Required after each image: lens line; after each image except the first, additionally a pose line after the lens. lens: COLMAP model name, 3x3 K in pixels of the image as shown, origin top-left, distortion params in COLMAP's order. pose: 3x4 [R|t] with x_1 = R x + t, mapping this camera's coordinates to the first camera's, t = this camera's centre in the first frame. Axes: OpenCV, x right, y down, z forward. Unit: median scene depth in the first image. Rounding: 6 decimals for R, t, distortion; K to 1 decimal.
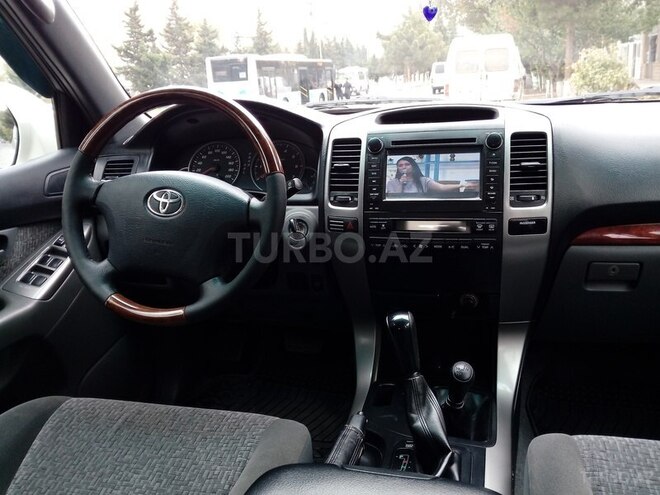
lens RADIAL K [[536.1, 0, 330.0], [0, 536.1, 247.5], [0, 0, 1]] dist [-0.000969, -0.006267]
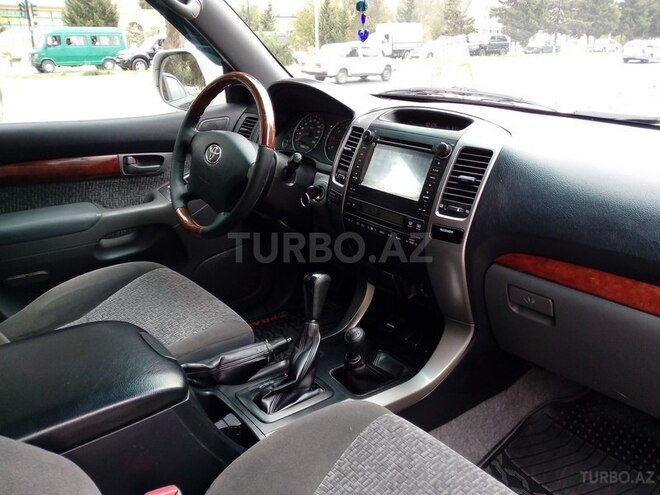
lens RADIAL K [[536.1, 0, 330.0], [0, 536.1, 247.5], [0, 0, 1]] dist [-0.000969, -0.006267]
pose [[0.804277, 0.265071, -0.531861, 0.747425], [-0.214597, 0.964162, 0.156010, -0.128945], [0.554154, -0.011339, 0.832337, -0.034853]]
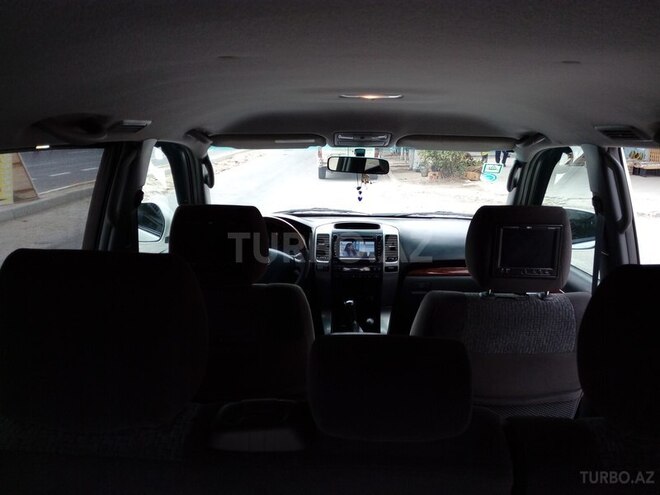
lens RADIAL K [[536.1, 0, 330.0], [0, 536.1, 247.5], [0, 0, 1]] dist [-0.000969, -0.006267]
pose [[0.969660, 0.011500, 0.244188, -0.601065], [0.005735, 0.997548, -0.069753, 0.039982], [-0.244391, 0.069037, 0.967216, -1.569802]]
